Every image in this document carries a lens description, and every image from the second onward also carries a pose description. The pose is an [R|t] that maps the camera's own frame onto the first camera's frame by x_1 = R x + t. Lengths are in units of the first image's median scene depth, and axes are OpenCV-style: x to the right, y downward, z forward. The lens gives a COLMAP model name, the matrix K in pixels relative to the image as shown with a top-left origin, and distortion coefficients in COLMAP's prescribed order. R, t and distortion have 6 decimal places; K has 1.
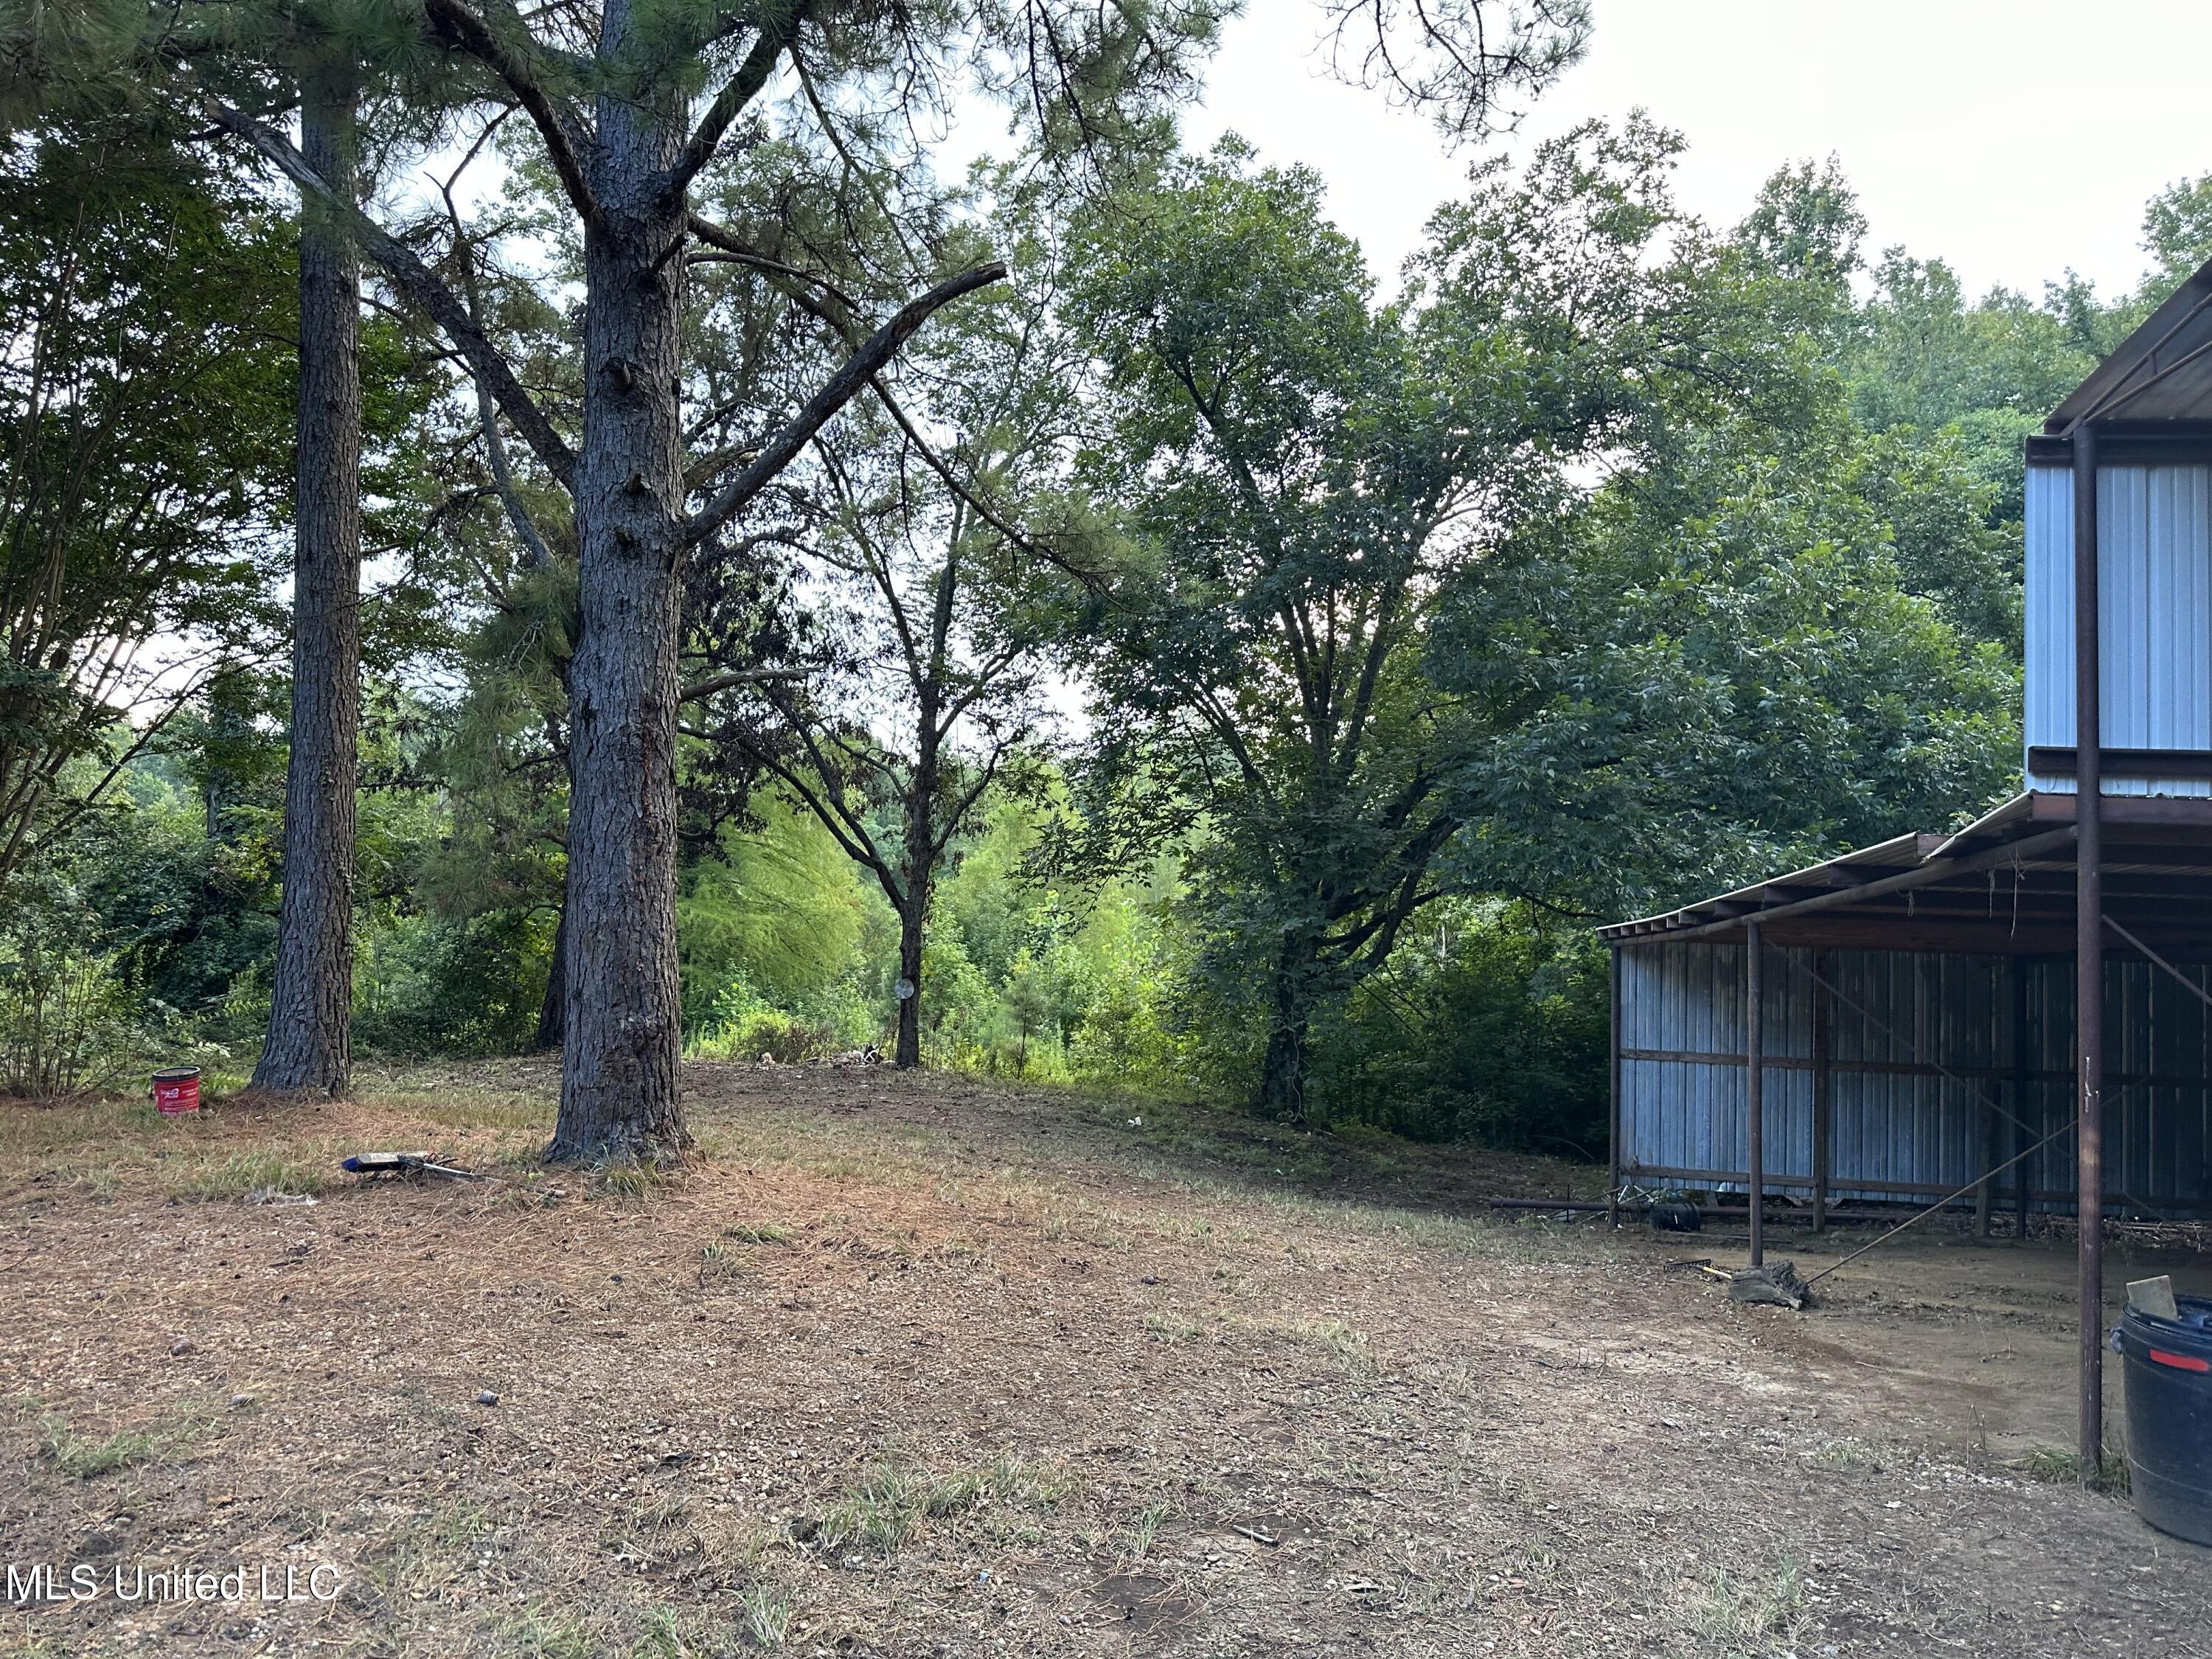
lens RADIAL K [[1545.5, 0, 1049.9], [0, 1545.5, 824.1], [0, 0, 1]] dist [0.042307, -0.036122]
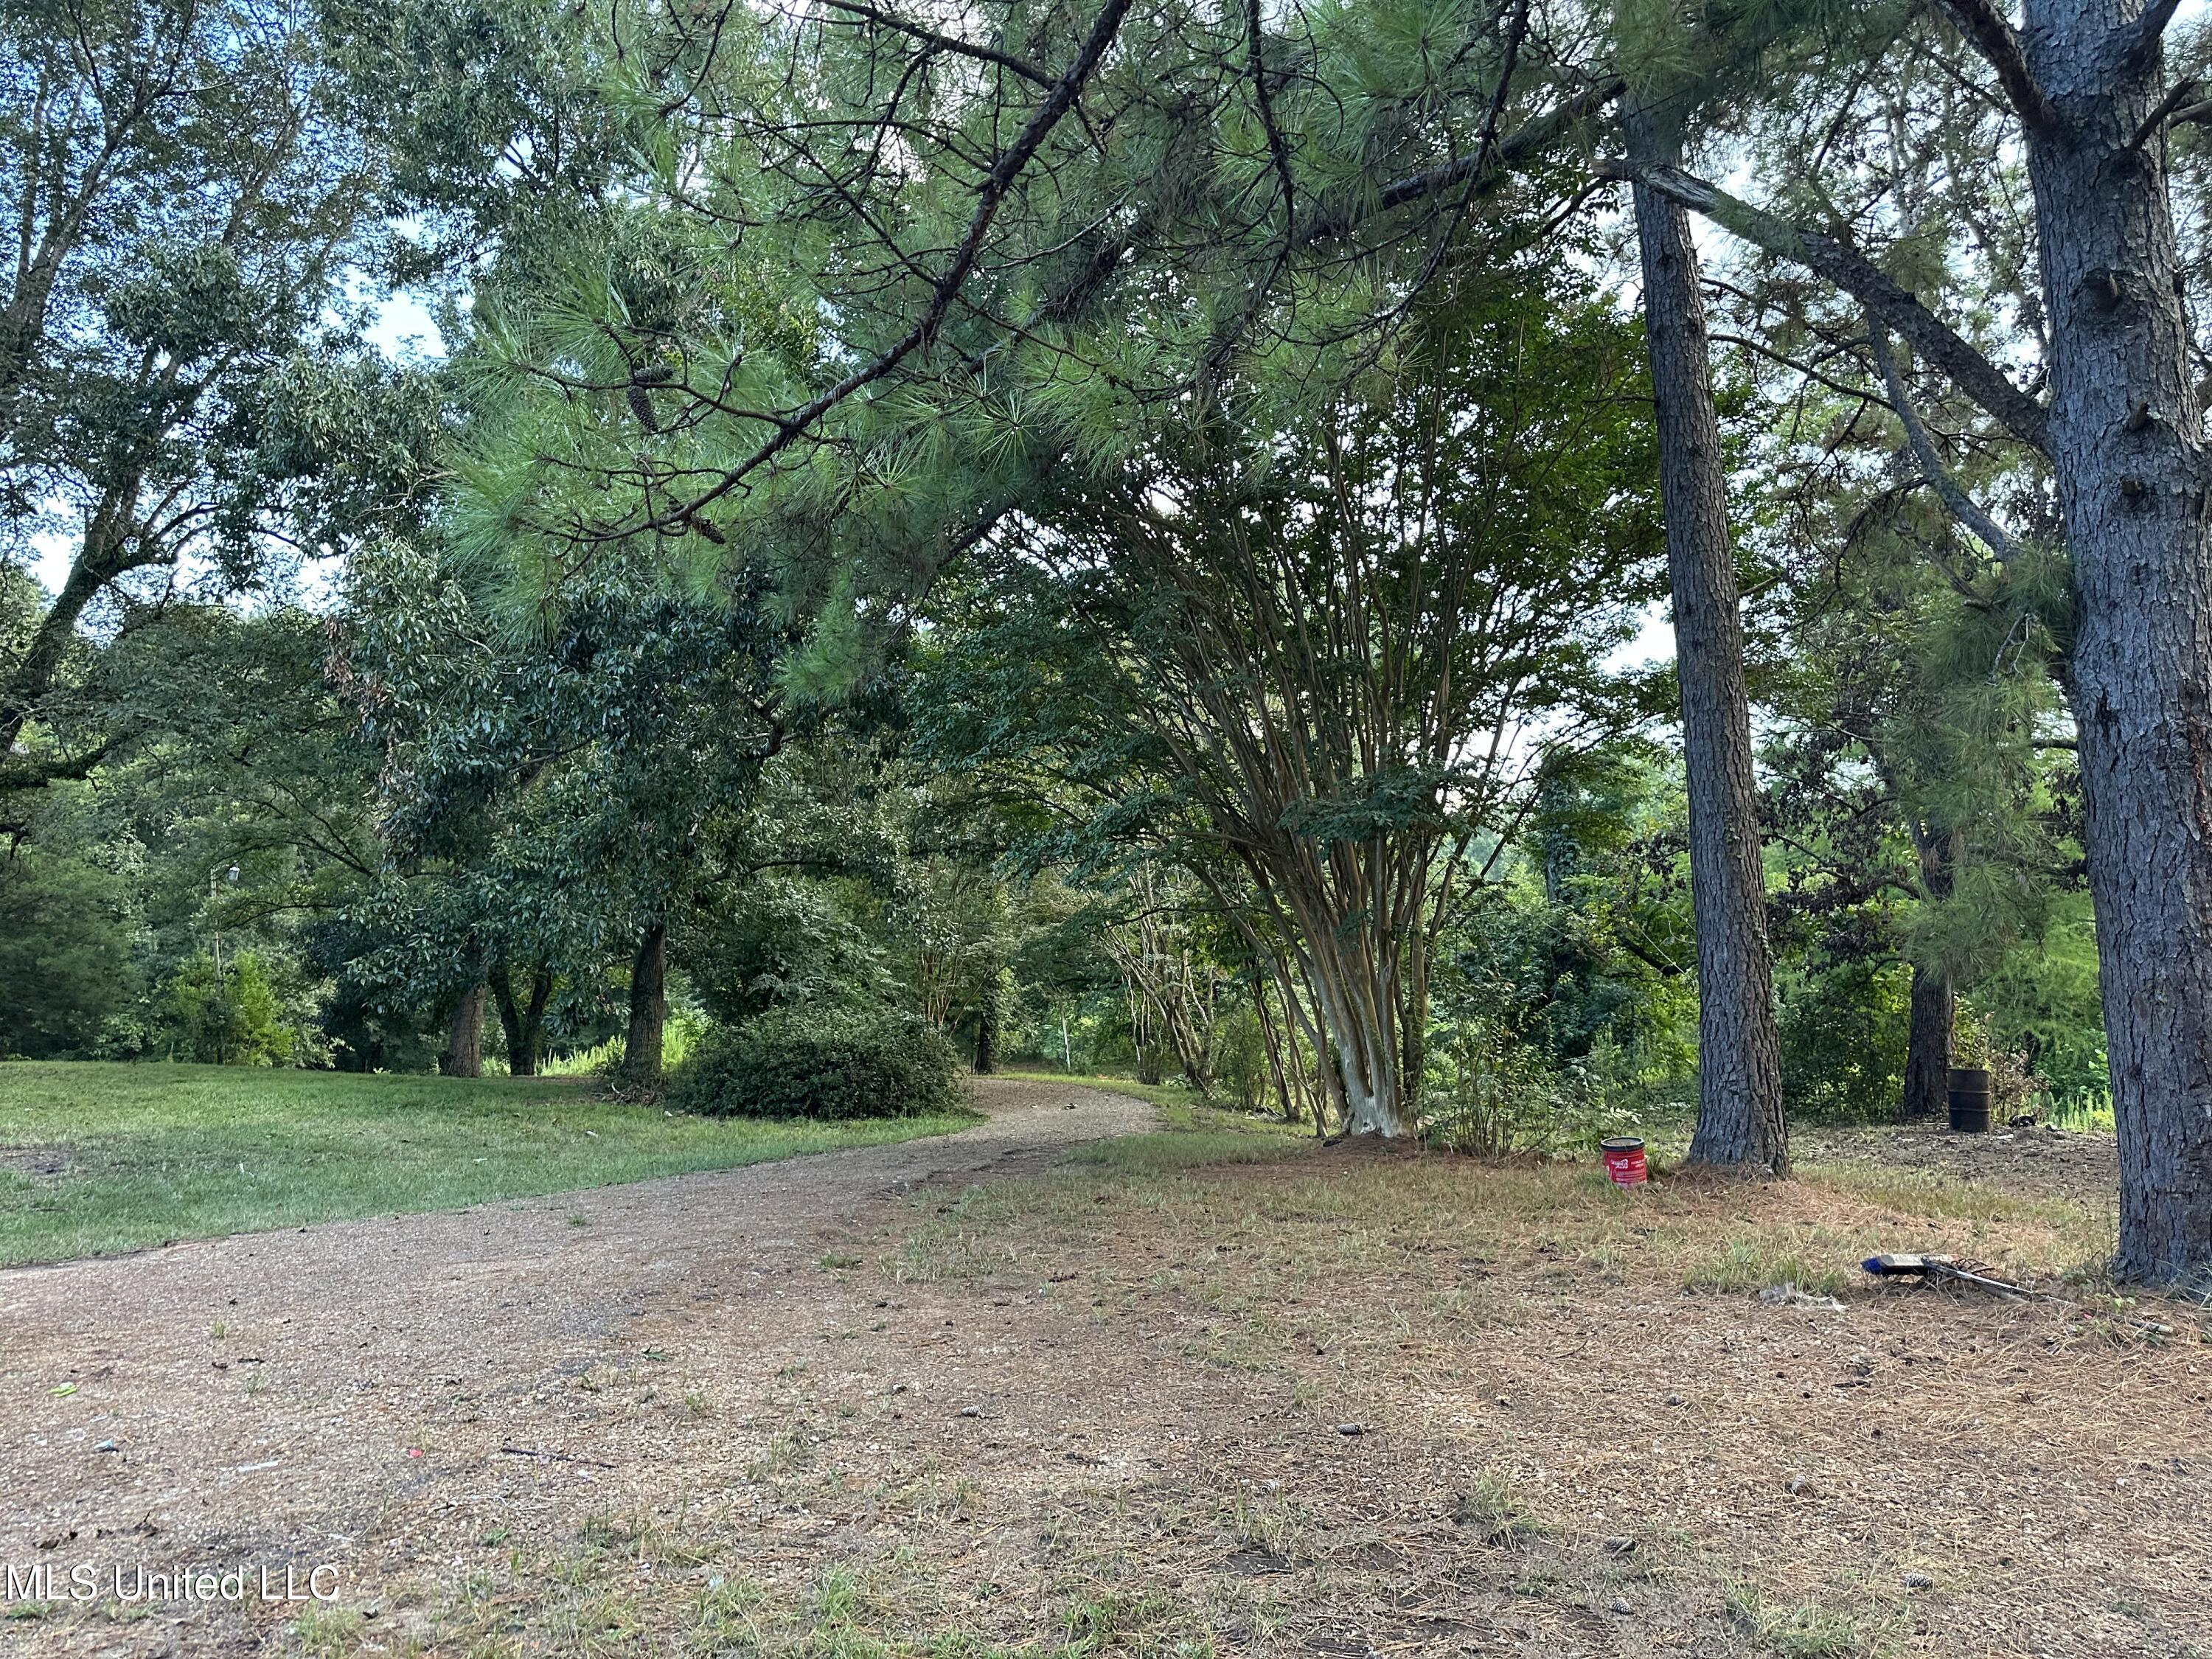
lens RADIAL K [[1545.5, 0, 1107.6], [0, 1545.5, 825.2], [0, 0, 1]] dist [0.042307, -0.036122]
pose [[0.726001, -0.104327, -0.679734, -0.108626], [0.079935, 0.994528, -0.067266, -0.002126], [0.683032, -0.005499, 0.730368, 0.053925]]
